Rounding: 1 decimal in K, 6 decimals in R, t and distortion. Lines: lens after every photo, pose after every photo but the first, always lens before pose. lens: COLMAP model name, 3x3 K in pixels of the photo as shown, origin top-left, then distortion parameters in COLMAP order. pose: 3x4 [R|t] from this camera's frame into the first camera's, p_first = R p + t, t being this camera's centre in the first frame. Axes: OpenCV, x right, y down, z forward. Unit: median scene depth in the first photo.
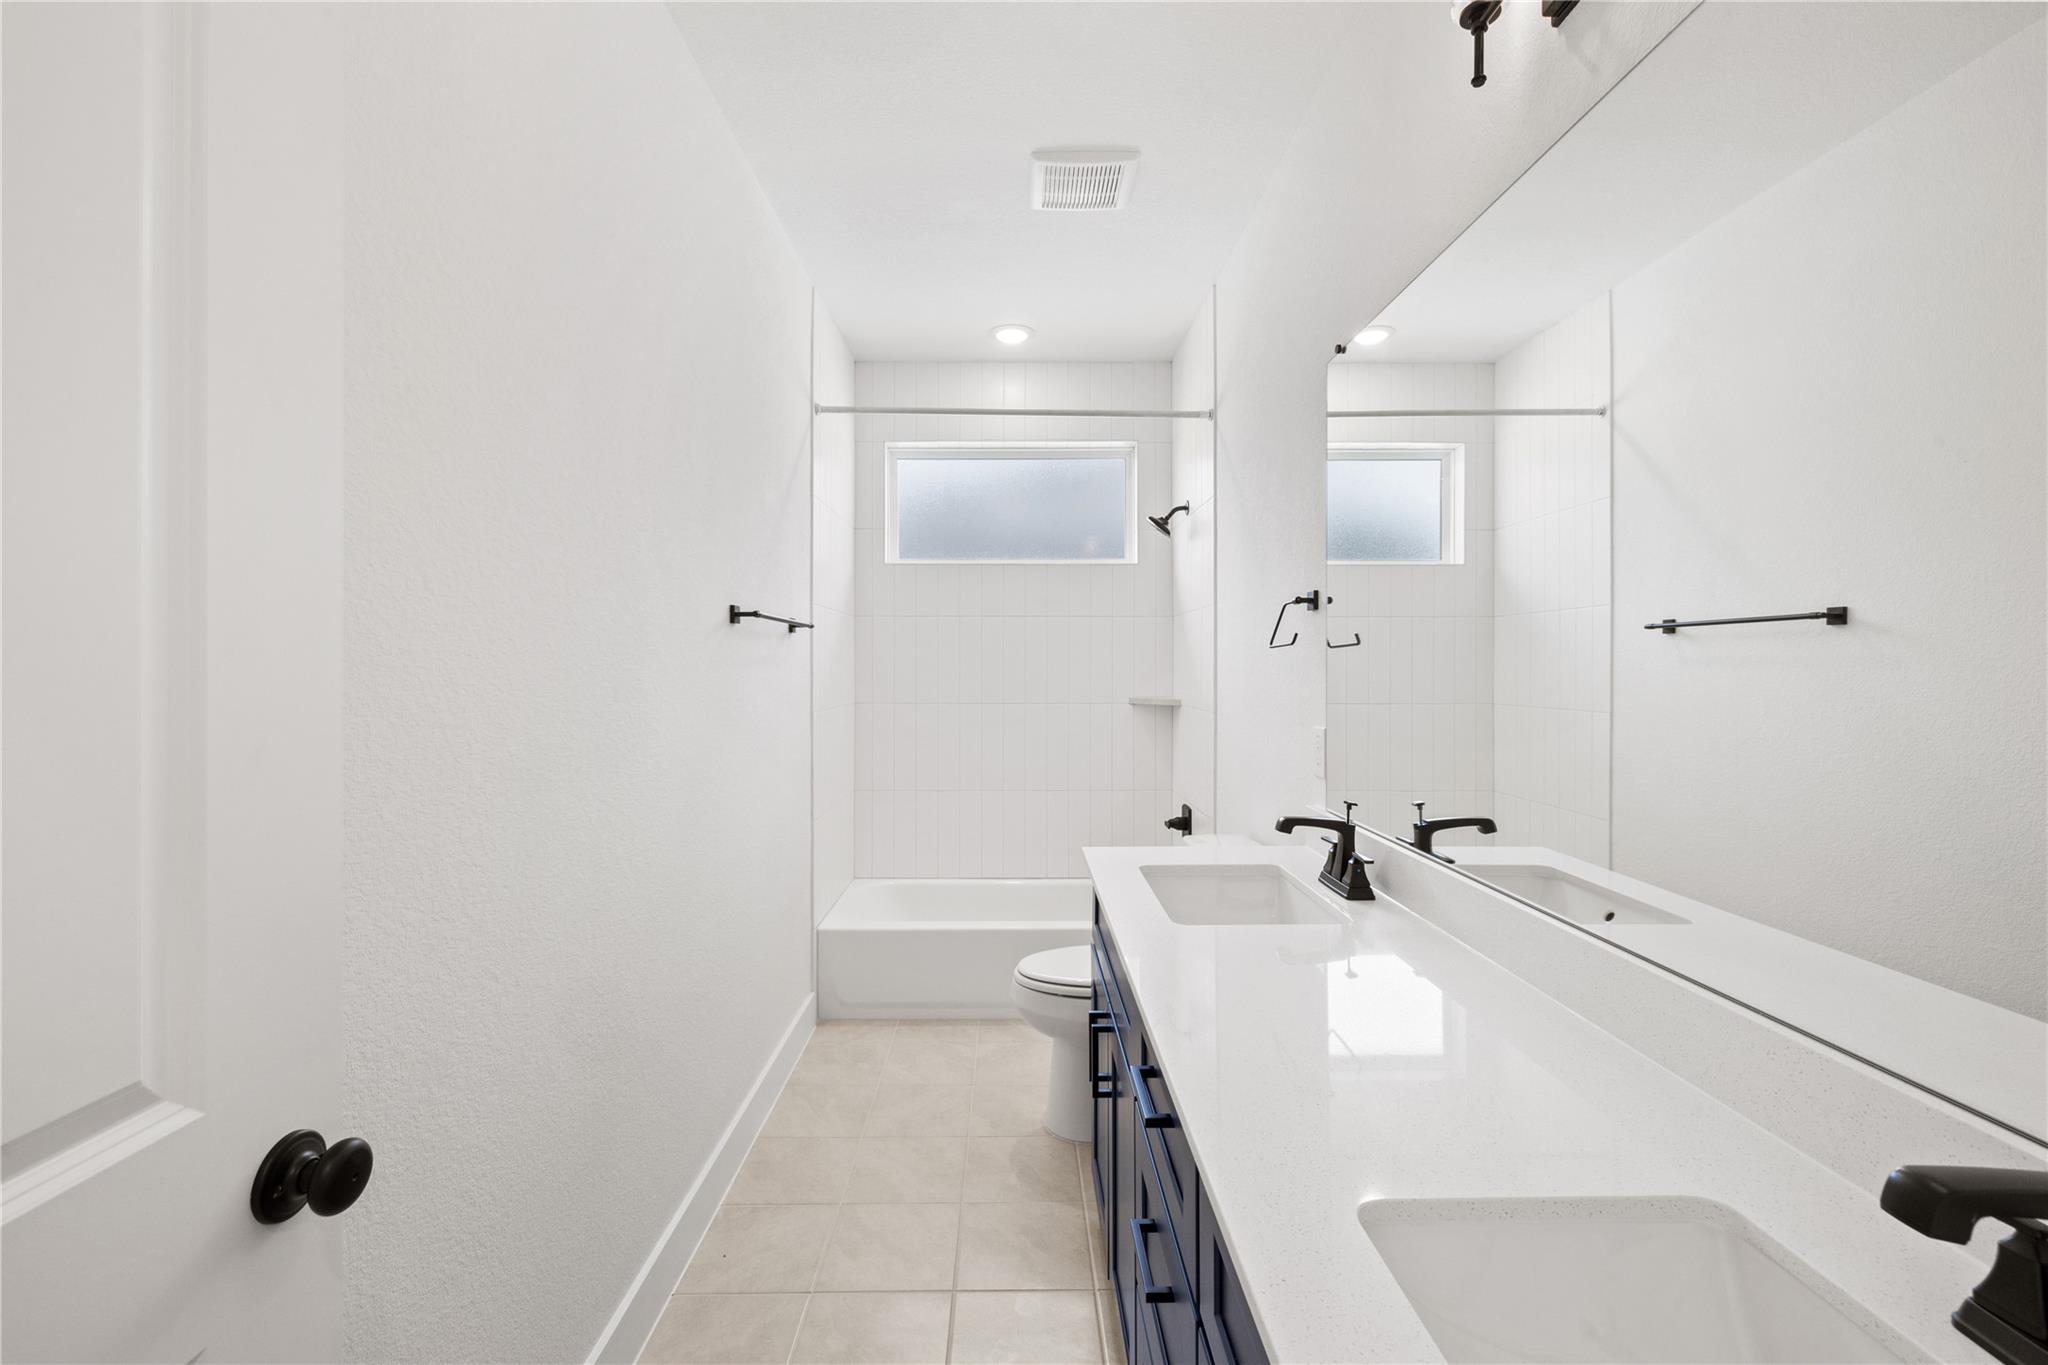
lens RADIAL K [[876.2, 0, 1016.2], [0, 876.2, 675.4], [0, 0, 1]] dist [0.002345, -0.000241]
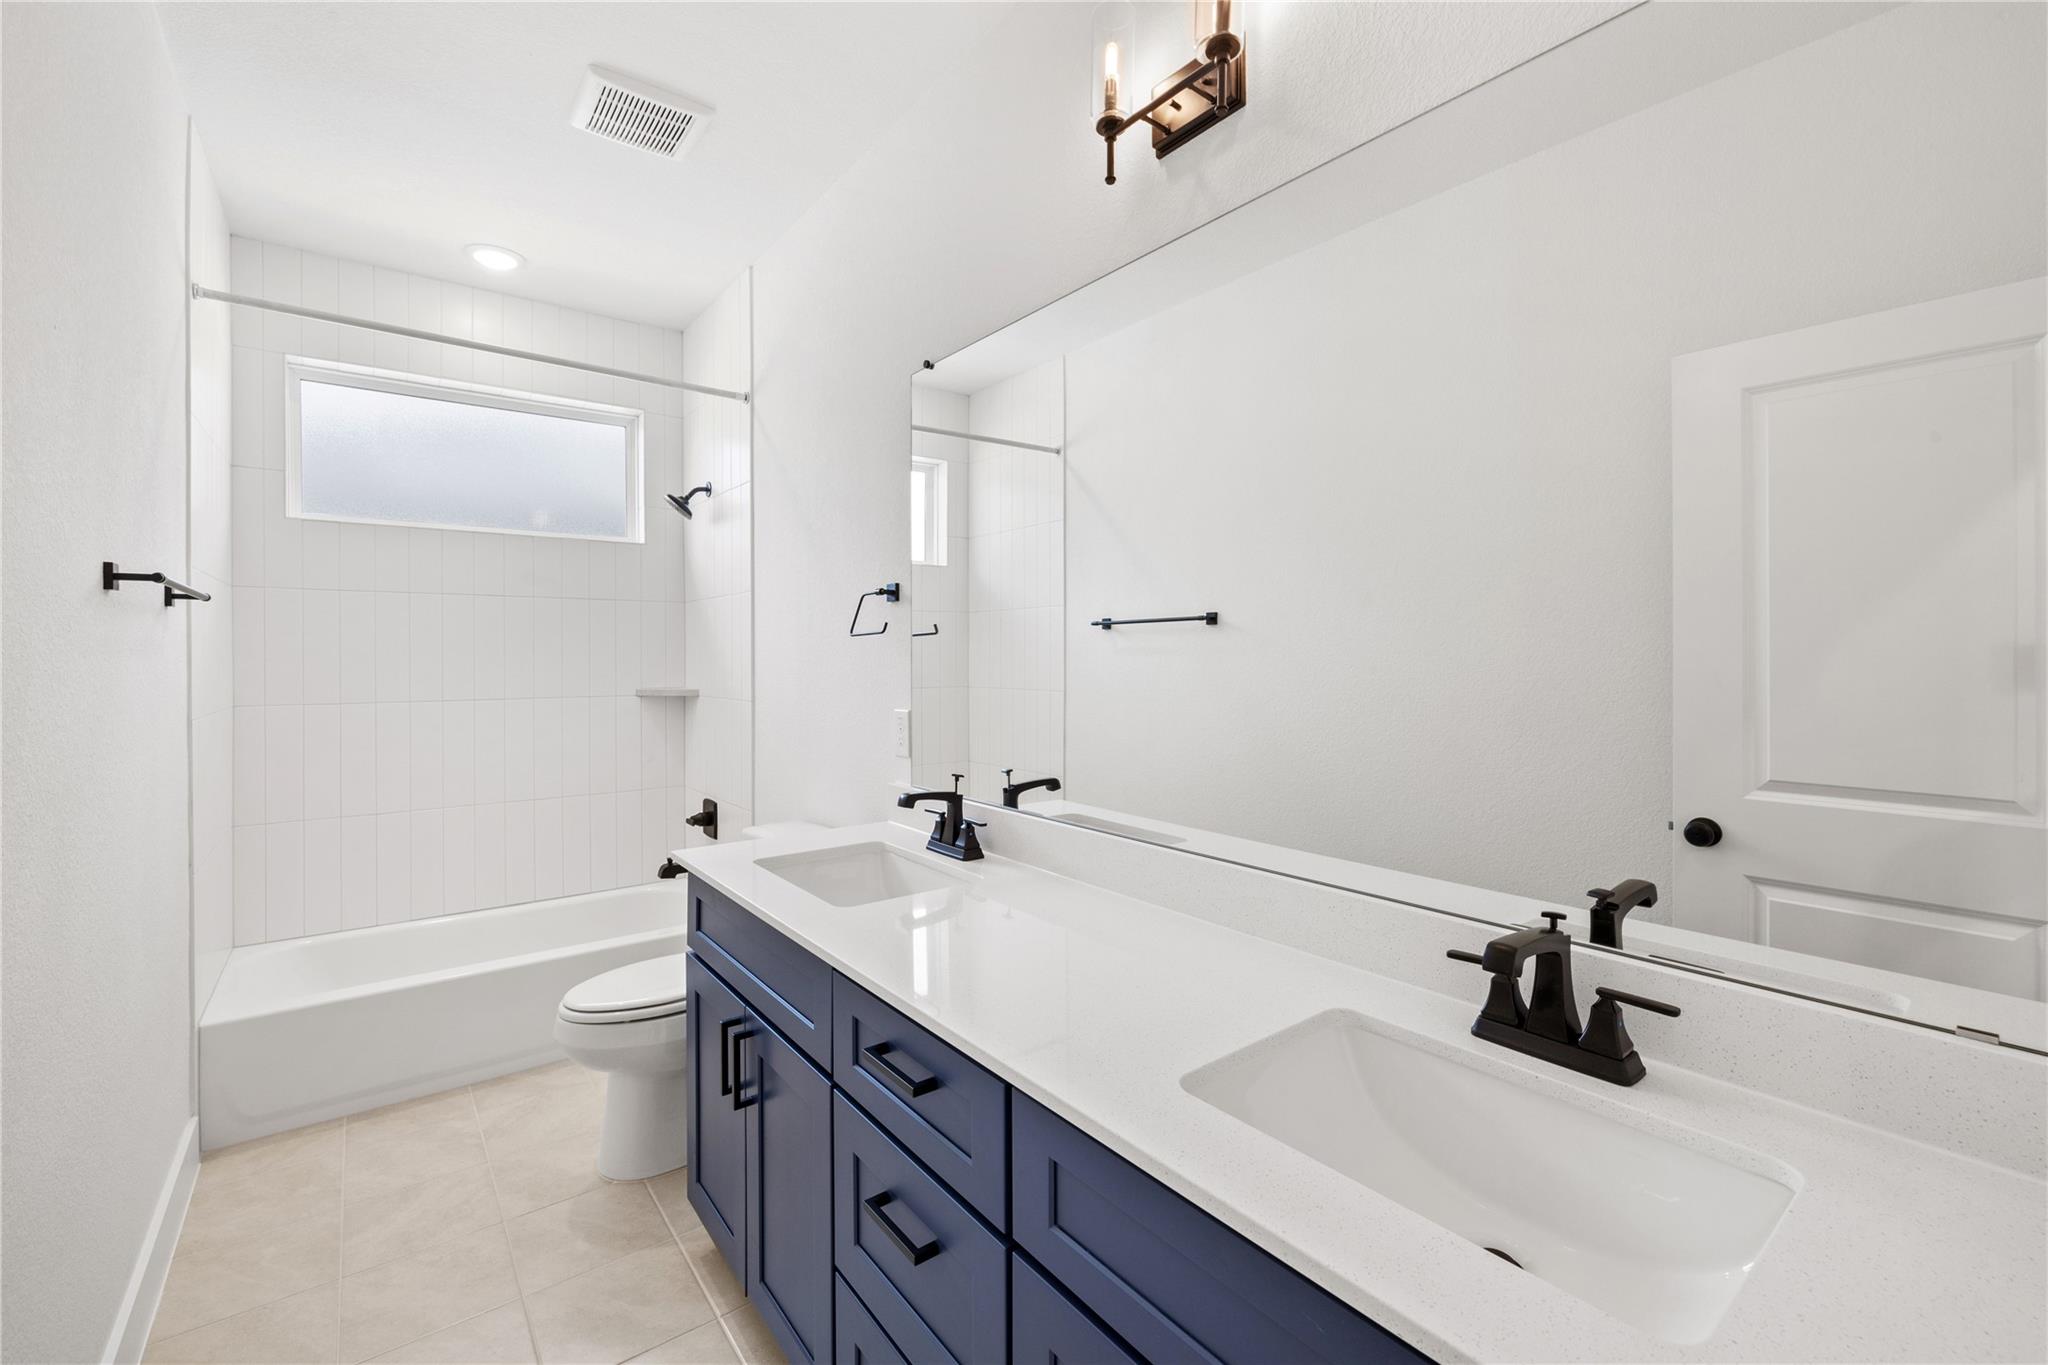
lens RADIAL K [[876.2, 0, 1018.4], [0, 876.2, 668.8], [0, 0, 1]] dist [0.002345, -0.000241]
pose [[0.795504, -0.010444, 0.605858, -0.138904], [0.008583, 0.999945, 0.005968, 0.002362], [-0.605887, 0.000452, 0.795550, 0.037706]]
